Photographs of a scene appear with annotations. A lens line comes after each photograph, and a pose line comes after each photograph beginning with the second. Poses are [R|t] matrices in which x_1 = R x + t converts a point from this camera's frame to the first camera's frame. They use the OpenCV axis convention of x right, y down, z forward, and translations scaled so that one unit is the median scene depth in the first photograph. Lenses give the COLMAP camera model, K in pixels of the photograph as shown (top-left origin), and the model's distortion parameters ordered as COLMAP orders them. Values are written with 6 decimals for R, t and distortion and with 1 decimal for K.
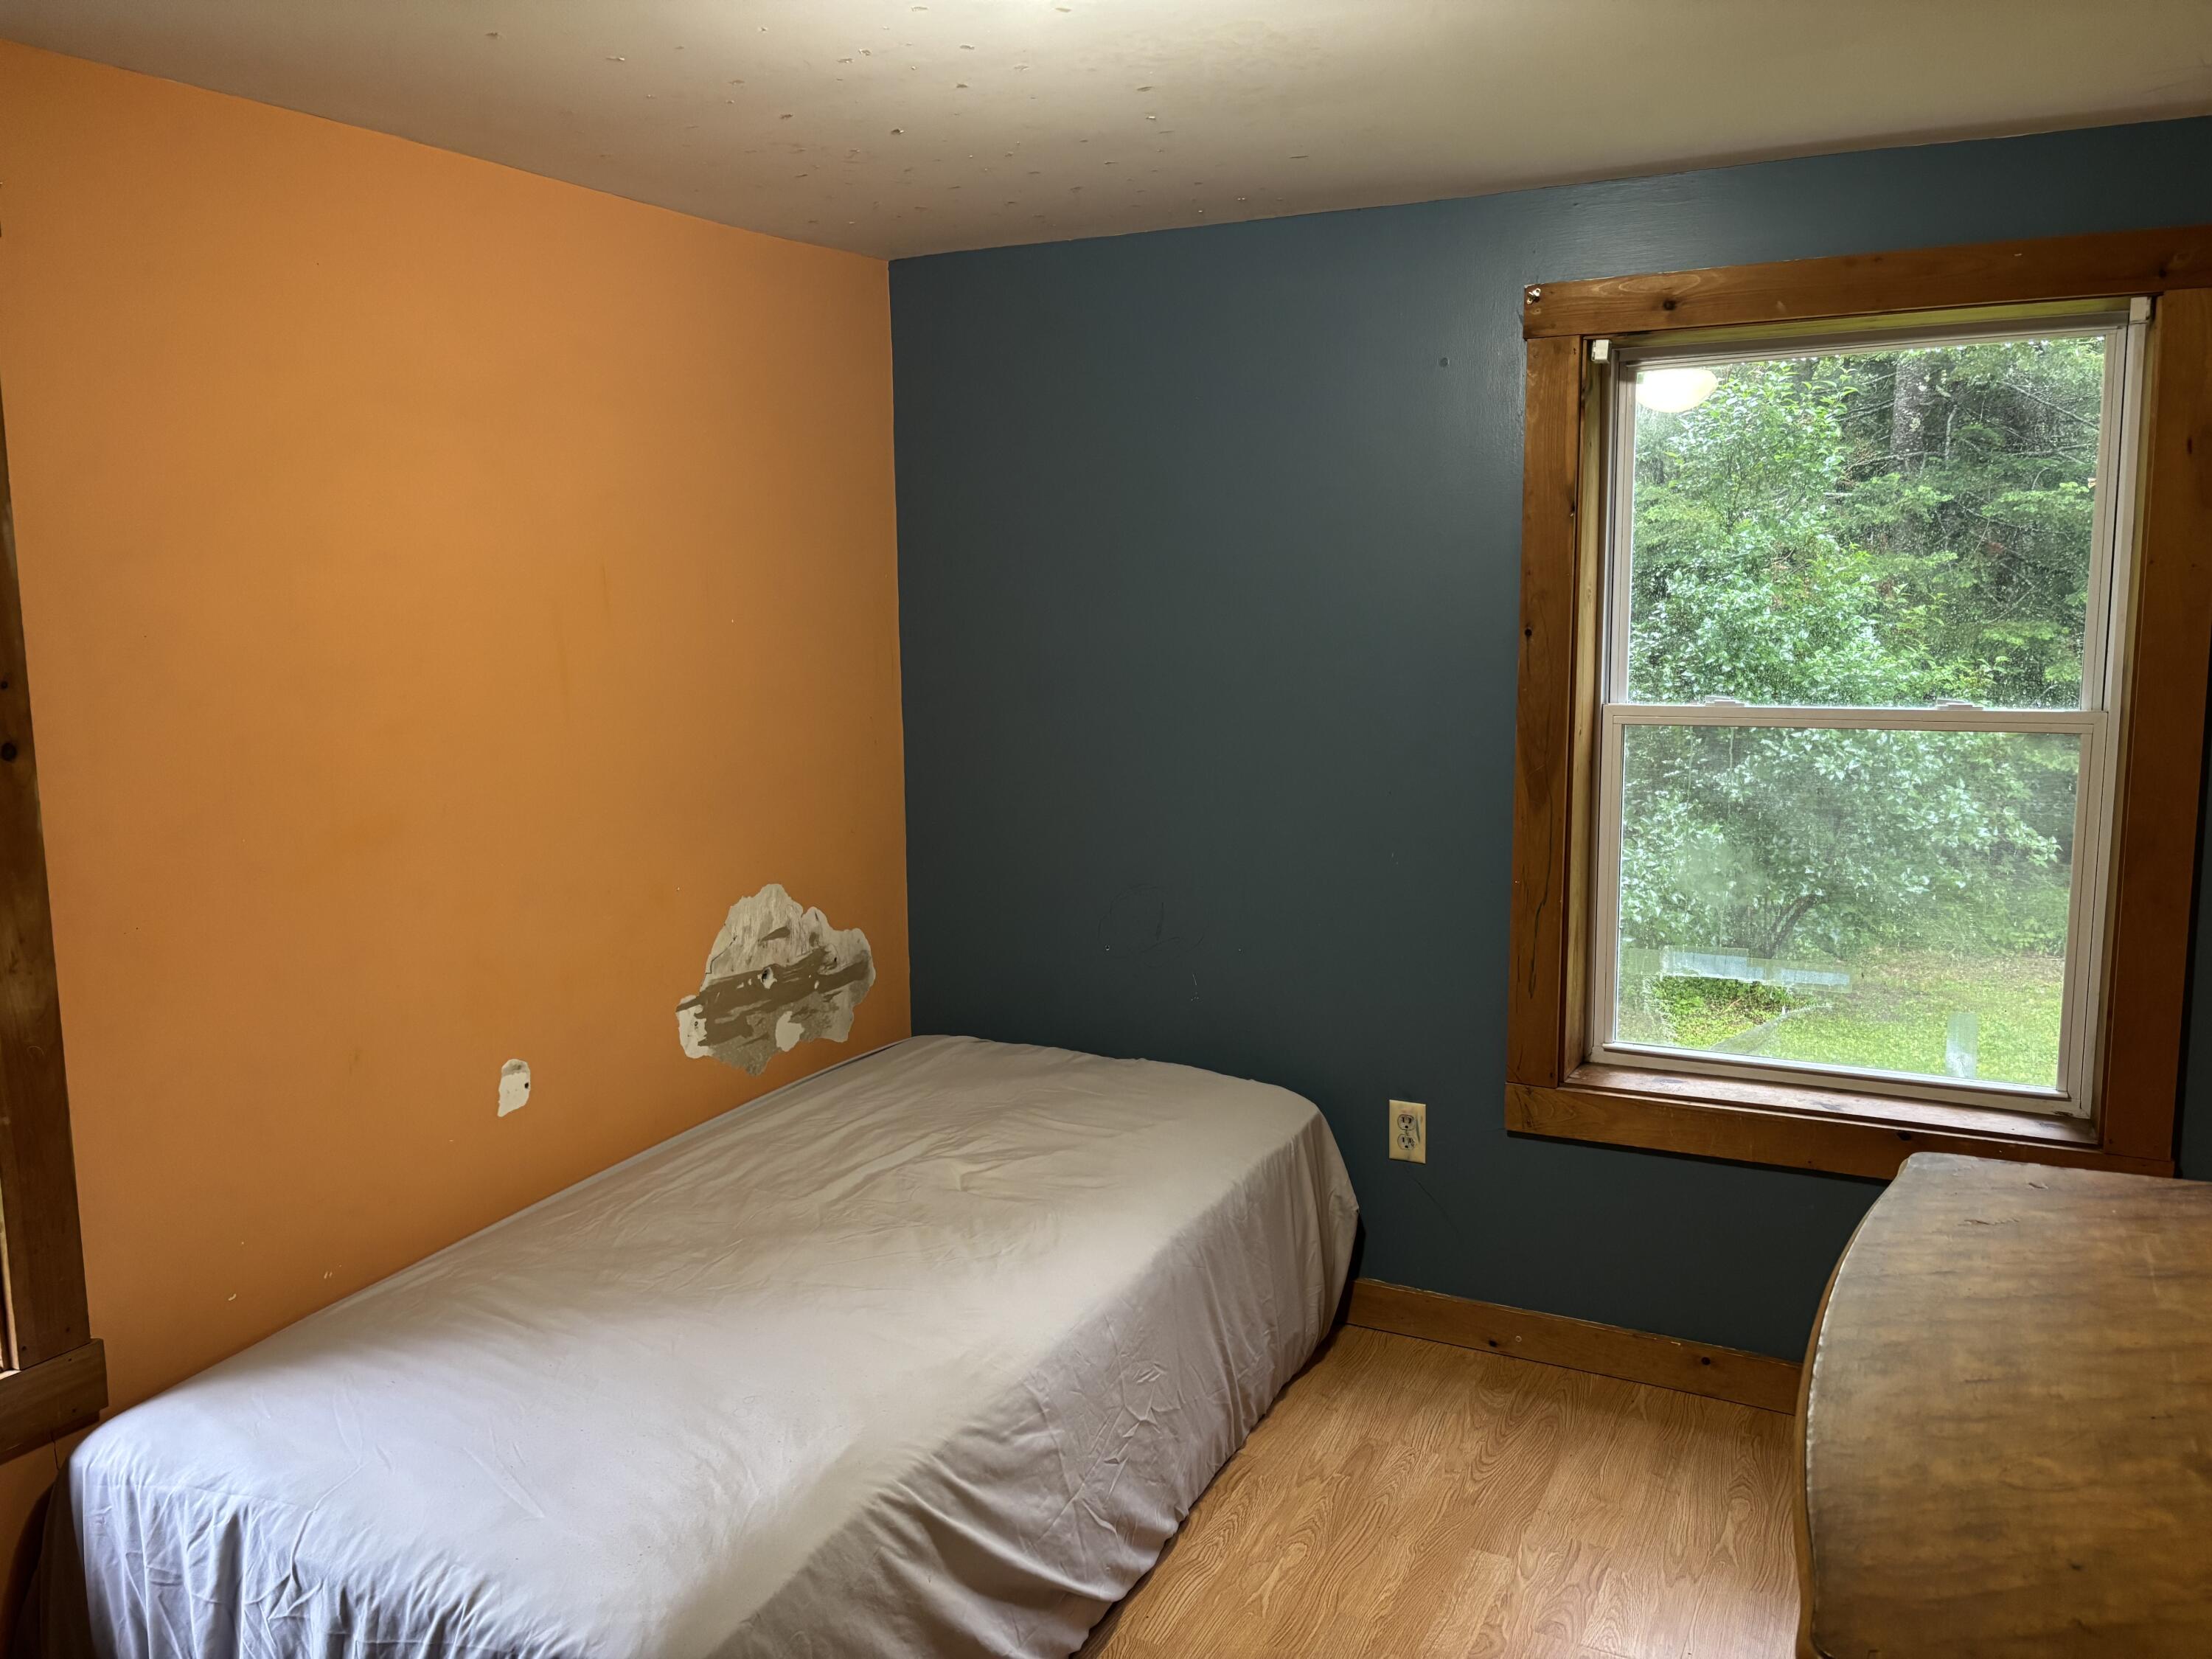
lens RADIAL K [[1665.6, 0, 1104.3], [0, 1665.6, 830.2], [0, 0, 1]] dist [0.001128, -0.001116]
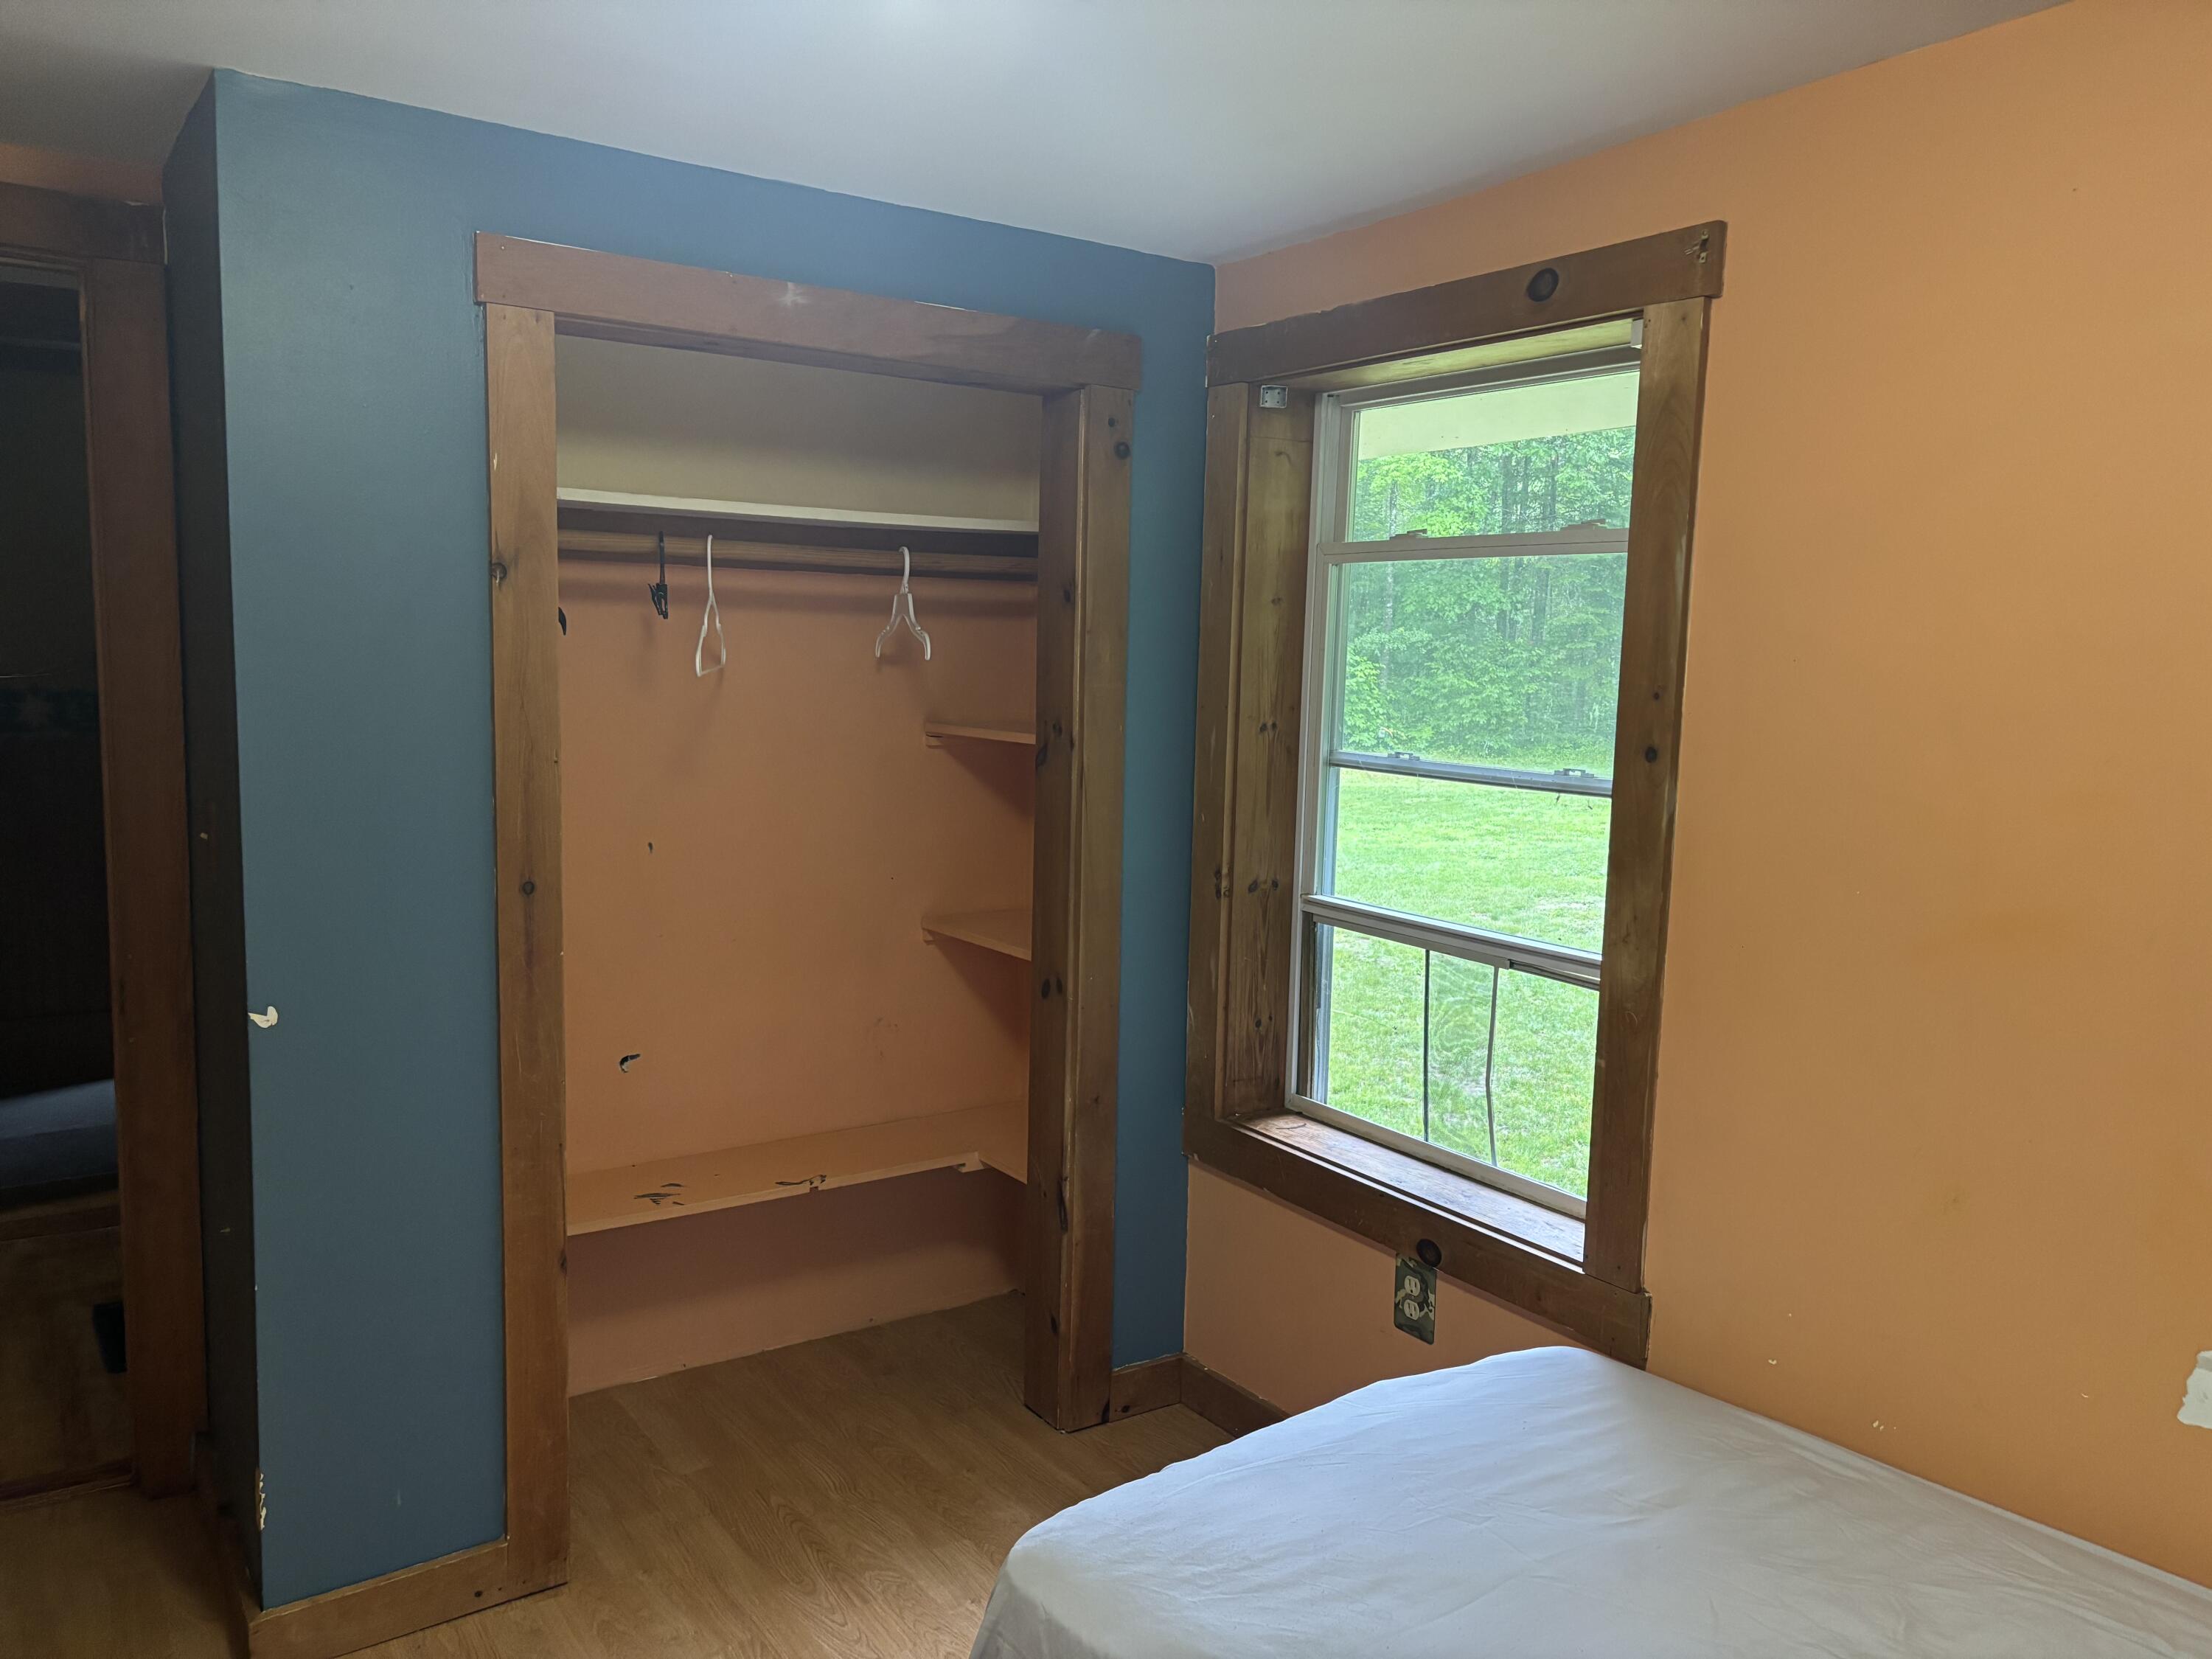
lens RADIAL K [[1665.6, 0, 1106.1], [0, 1665.6, 826.3], [0, 0, 1]] dist [0.001128, -0.001116]
pose [[-0.489134, 0.094610, -0.867062, 0.519418], [-0.137758, 0.973242, 0.183909, -0.156801], [0.861261, 0.209401, -0.463012, 1.201447]]
